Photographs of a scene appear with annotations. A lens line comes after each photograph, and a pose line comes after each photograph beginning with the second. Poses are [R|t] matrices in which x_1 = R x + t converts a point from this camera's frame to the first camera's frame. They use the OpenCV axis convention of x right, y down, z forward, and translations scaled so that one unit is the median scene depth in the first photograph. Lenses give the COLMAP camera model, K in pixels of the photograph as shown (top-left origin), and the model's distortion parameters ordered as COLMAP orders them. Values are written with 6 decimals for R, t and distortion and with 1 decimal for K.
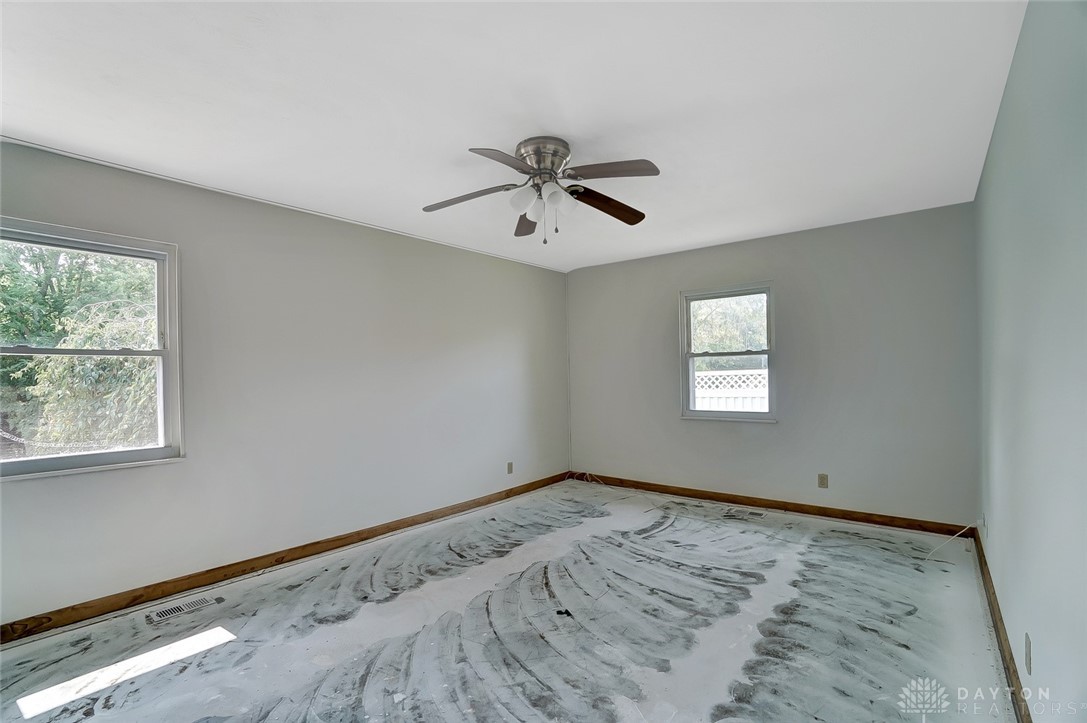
lens RADIAL K [[479.6, 0, 547.9], [0, 479.6, 367.6], [0, 0, 1]] dist [-0.000168, 0.000217]
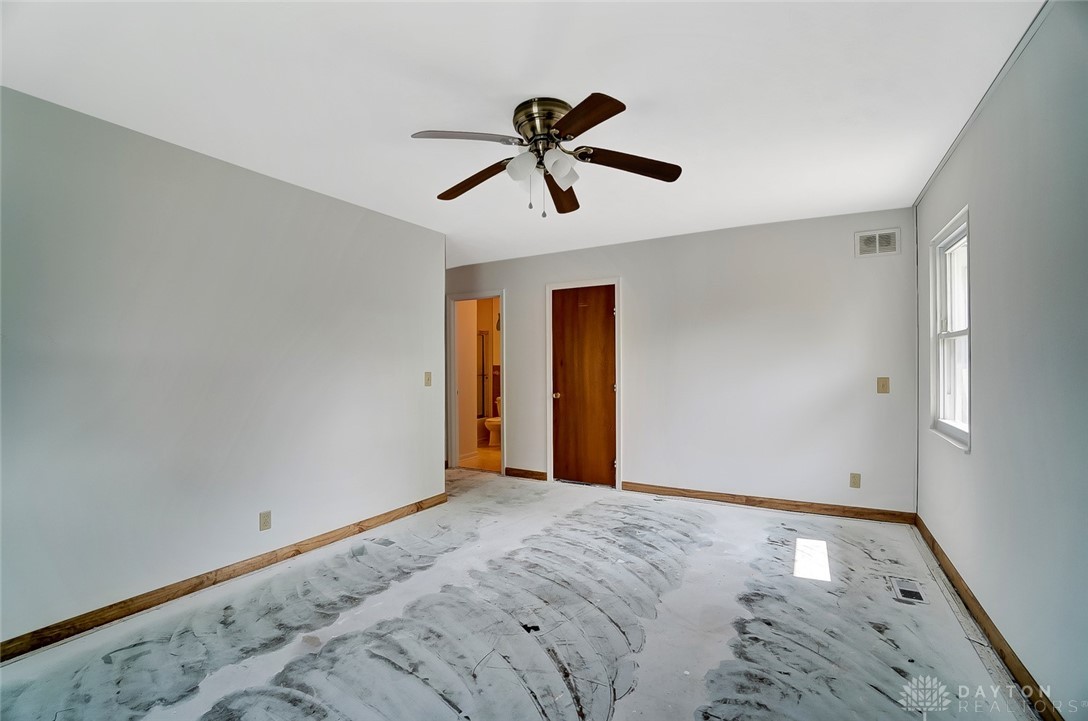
lens RADIAL K [[480.0, 0, 548.4], [0, 480.0, 366.6], [0, 0, 1]] dist [-0.000168, 0.000217]
pose [[-0.984306, 0.020543, -0.175272, 0.153980], [0.022376, 0.999714, -0.008490, 0.028013], [0.175047, -0.012279, -0.984484, 1.955233]]
